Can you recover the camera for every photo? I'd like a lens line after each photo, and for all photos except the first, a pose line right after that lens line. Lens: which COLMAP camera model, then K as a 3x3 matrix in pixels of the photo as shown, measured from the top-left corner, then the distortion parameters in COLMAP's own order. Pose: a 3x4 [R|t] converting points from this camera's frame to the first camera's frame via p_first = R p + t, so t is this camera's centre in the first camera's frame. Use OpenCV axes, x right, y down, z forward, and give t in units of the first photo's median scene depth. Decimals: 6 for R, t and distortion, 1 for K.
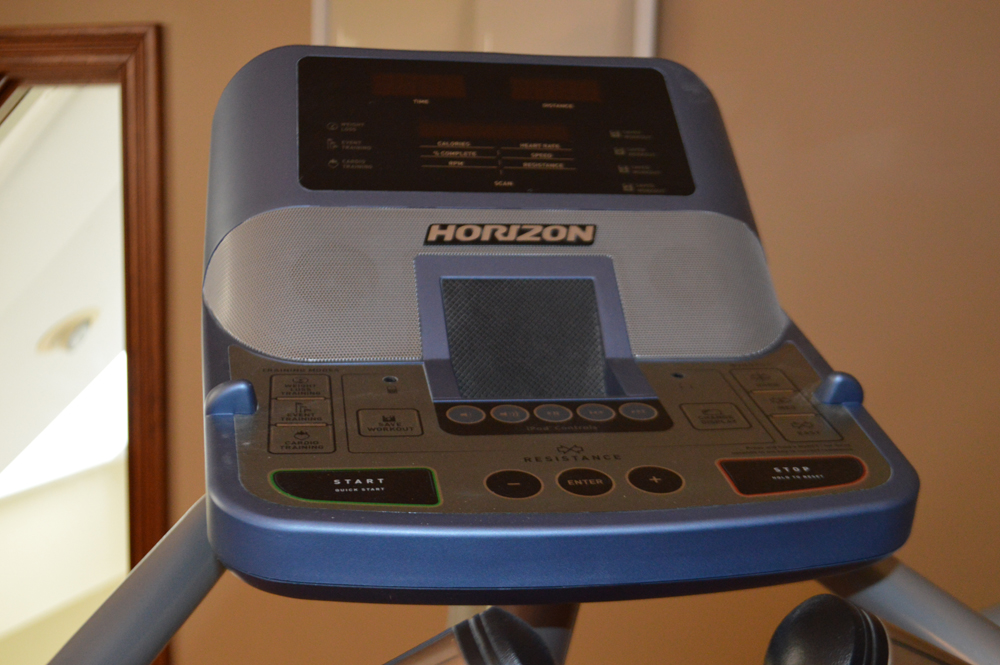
lens RADIAL K [[1149.7, 0, 500.0], [0, 1149.7, 332.5], [0, 0, 1]] dist [0.001421, 0.001184]
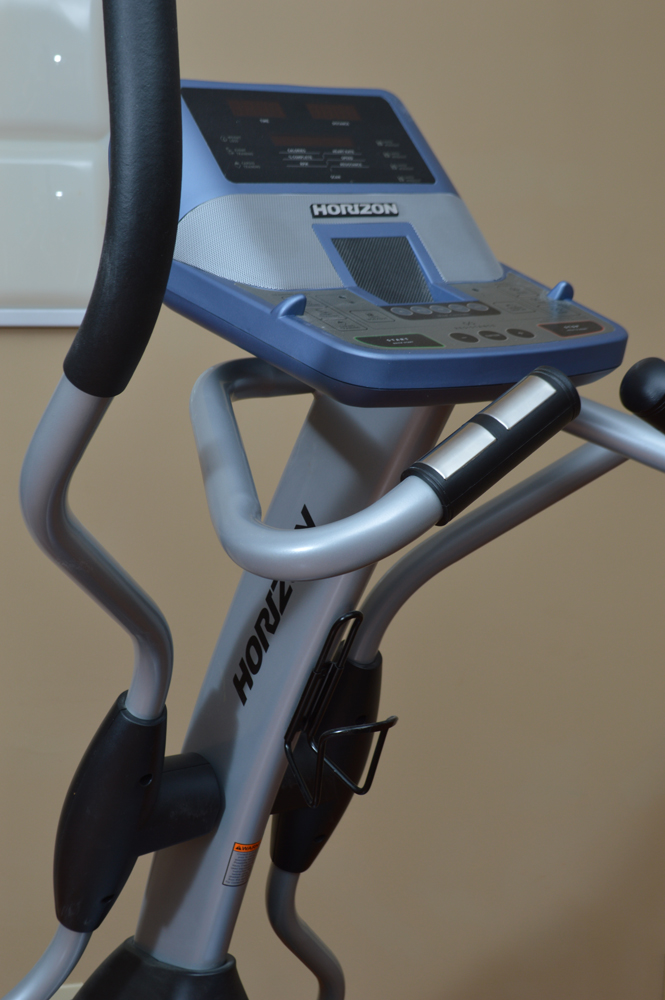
lens RADIAL K [[1494.1, 0, 332.5], [0, 1494.1, 500.0], [0, 0, 1]] dist [0.001647, -0.022954]
pose [[0.888278, -0.109593, 0.446040, -0.940686], [0.072799, 0.992434, 0.098866, 0.099931], [-0.453500, -0.055350, 0.889536, -0.790467]]
